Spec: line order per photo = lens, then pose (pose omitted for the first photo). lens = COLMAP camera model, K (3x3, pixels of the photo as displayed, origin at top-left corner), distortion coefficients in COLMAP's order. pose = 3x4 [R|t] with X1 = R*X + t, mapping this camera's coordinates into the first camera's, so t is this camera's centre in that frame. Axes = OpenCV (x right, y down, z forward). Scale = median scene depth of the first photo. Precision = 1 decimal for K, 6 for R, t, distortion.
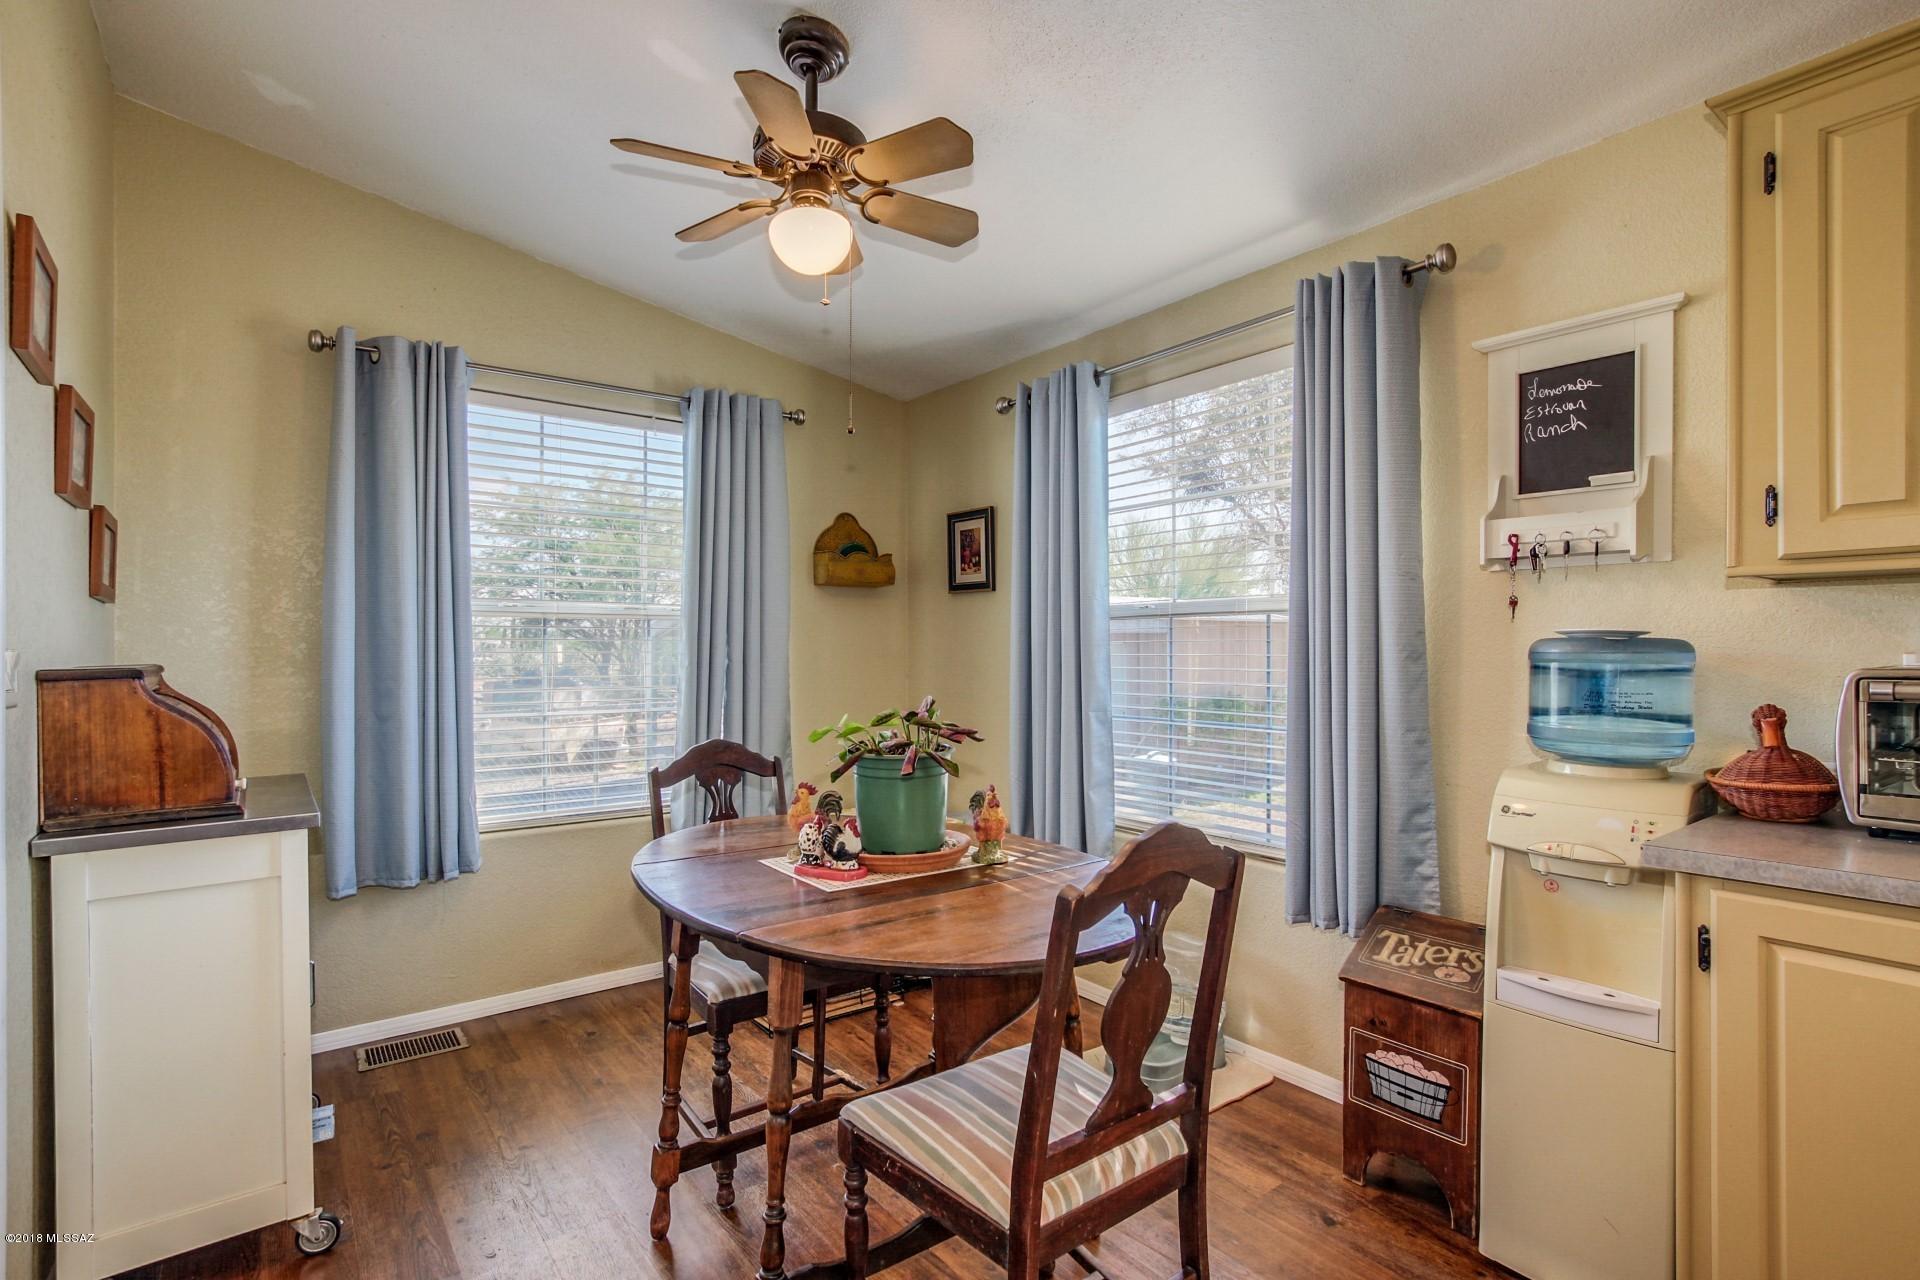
lens RADIAL K [[897.0, 0, 959.9], [0, 897.0, 647.9], [0, 0, 1]] dist [0.001889, 0.000432]
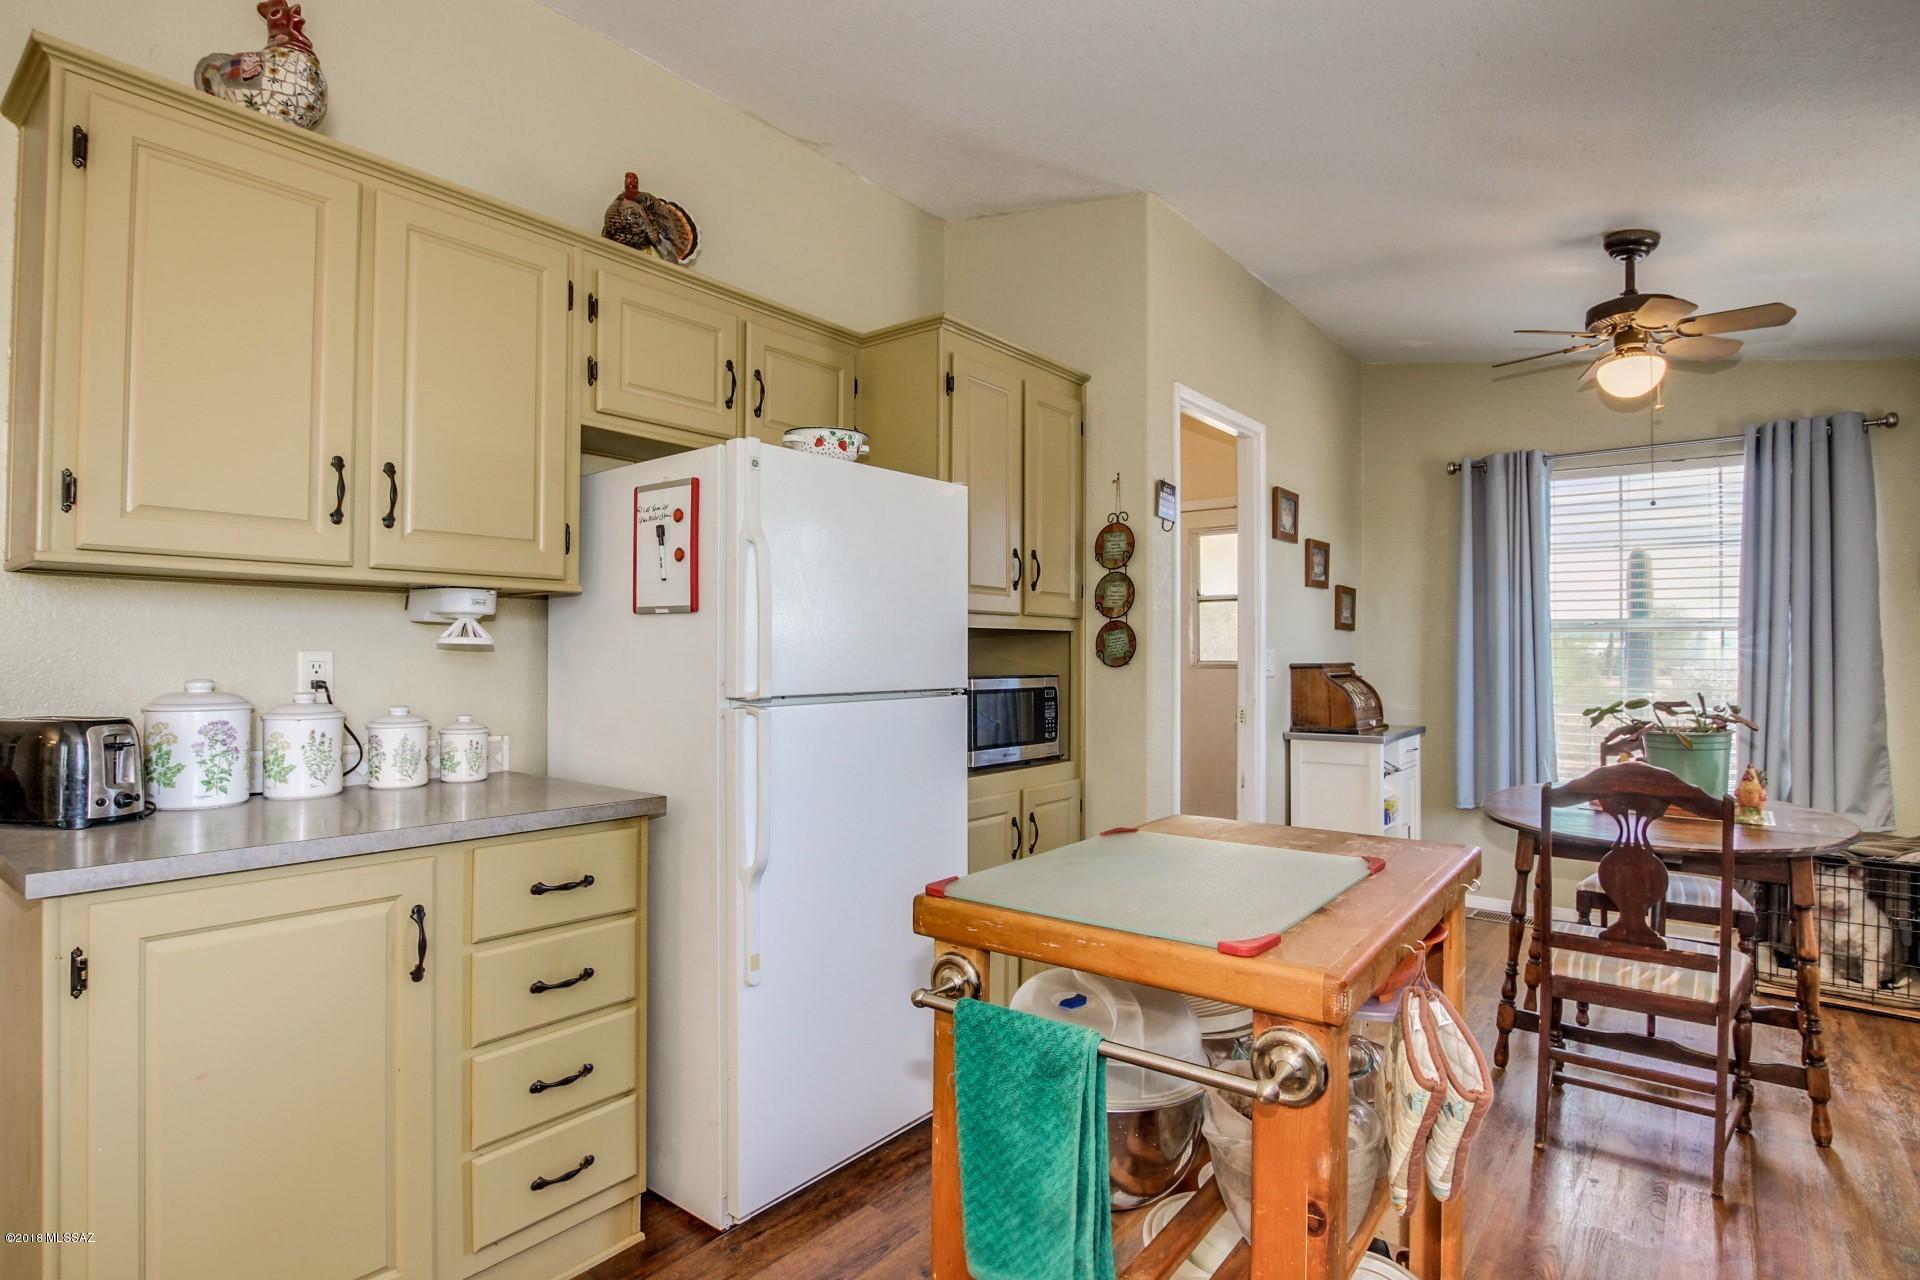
lens RADIAL K [[970.8, 0, 922.1], [0, 970.8, 652.5], [0, 0, 1]] dist [-0.029722, -0.000102]
pose [[0.219747, 0.003228, -0.975552, 0.761415], [-0.002180, 0.999994, 0.002818, -0.006123], [0.975555, 0.001507, 0.219752, -0.319512]]
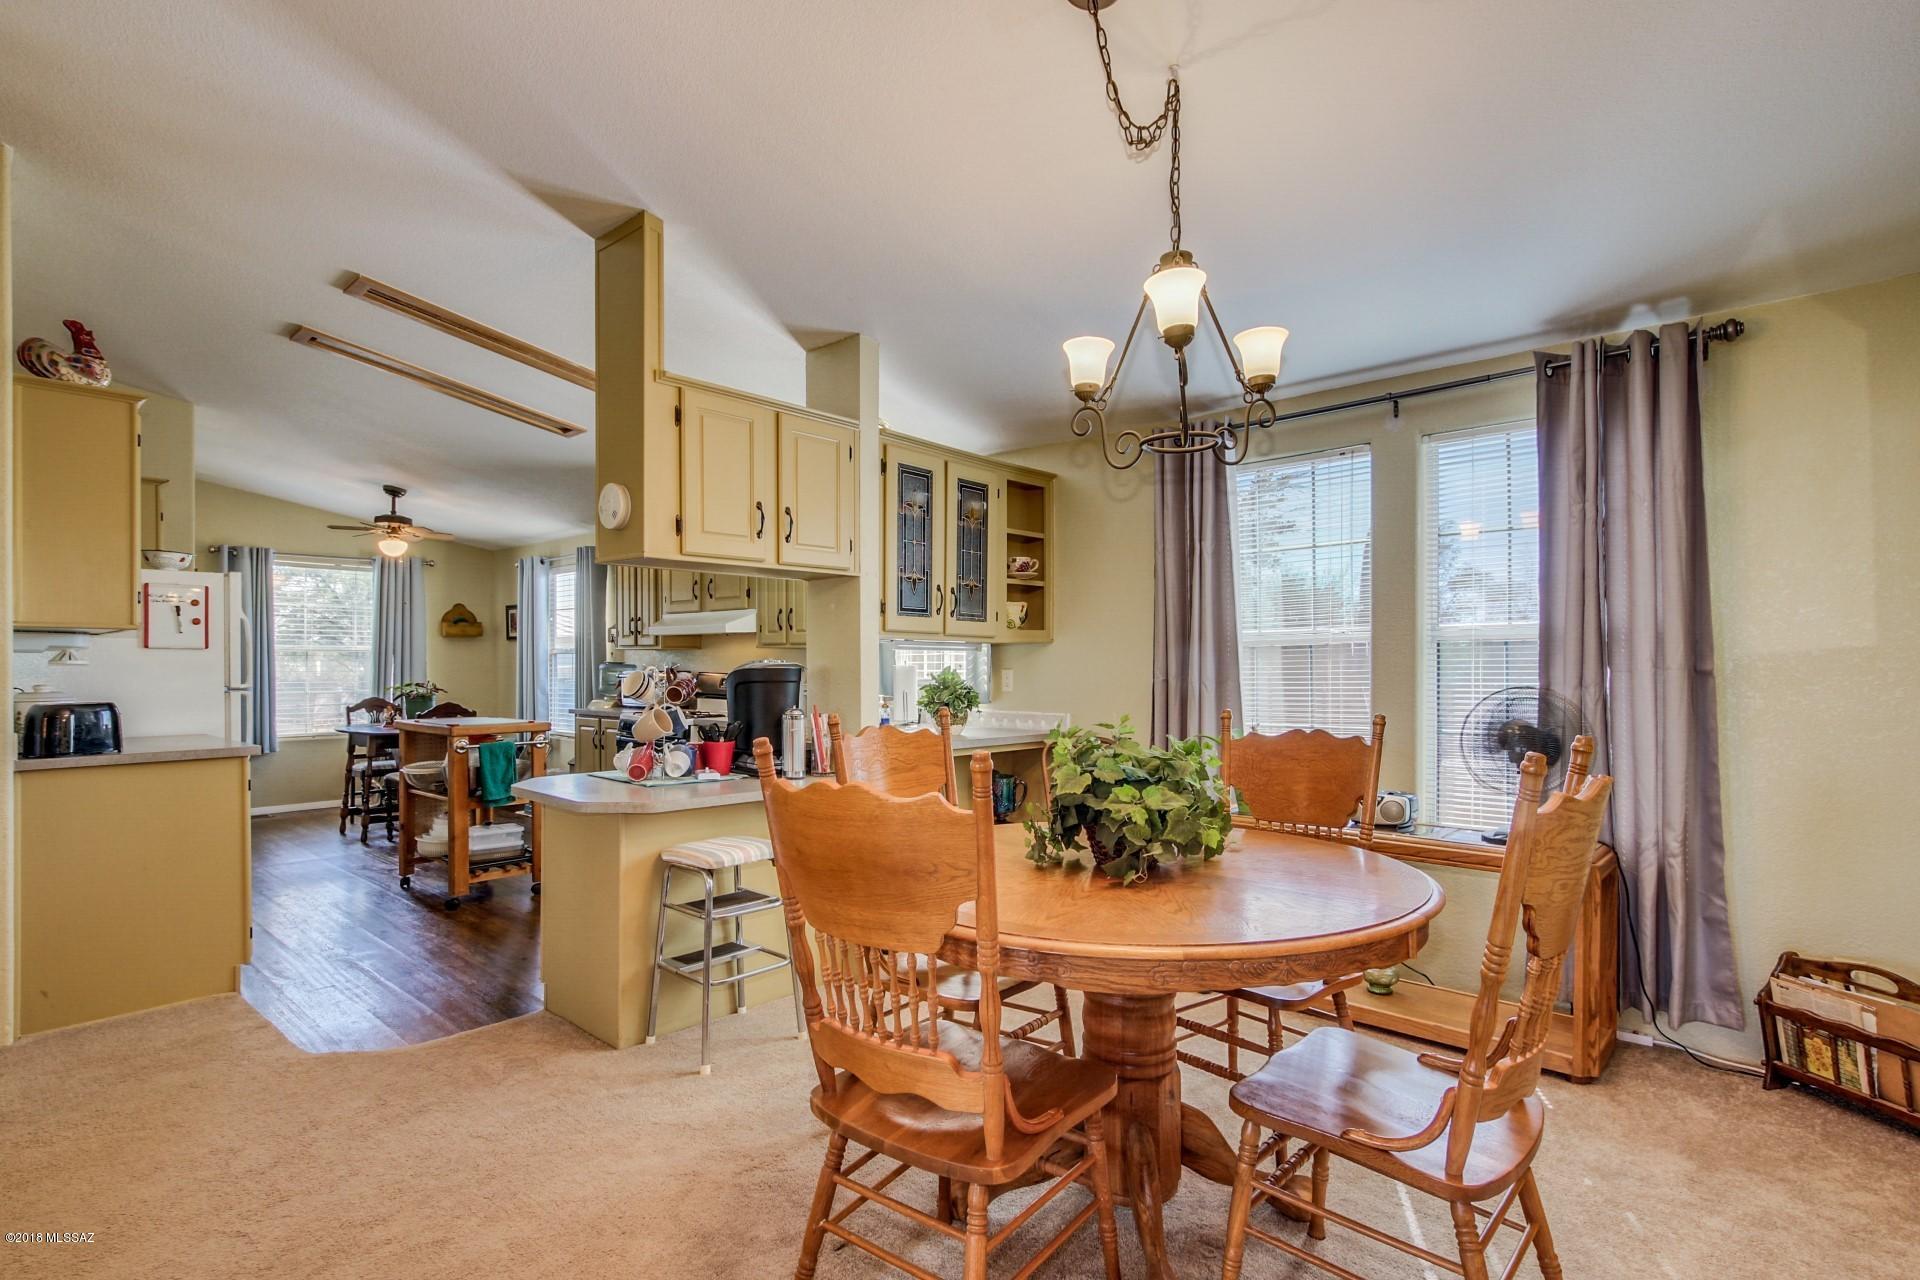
lens RADIAL K [[929.5, 0, 966.8], [0, 929.5, 660.5], [0, 0, 1]] dist [0.001593, 0.000093]
pose [[0.984643, 0.000114, 0.174580, 0.961945], [-0.000294, 0.999999, 0.001003, -0.016929], [-0.174580, -0.001039, 0.984642, -2.017453]]
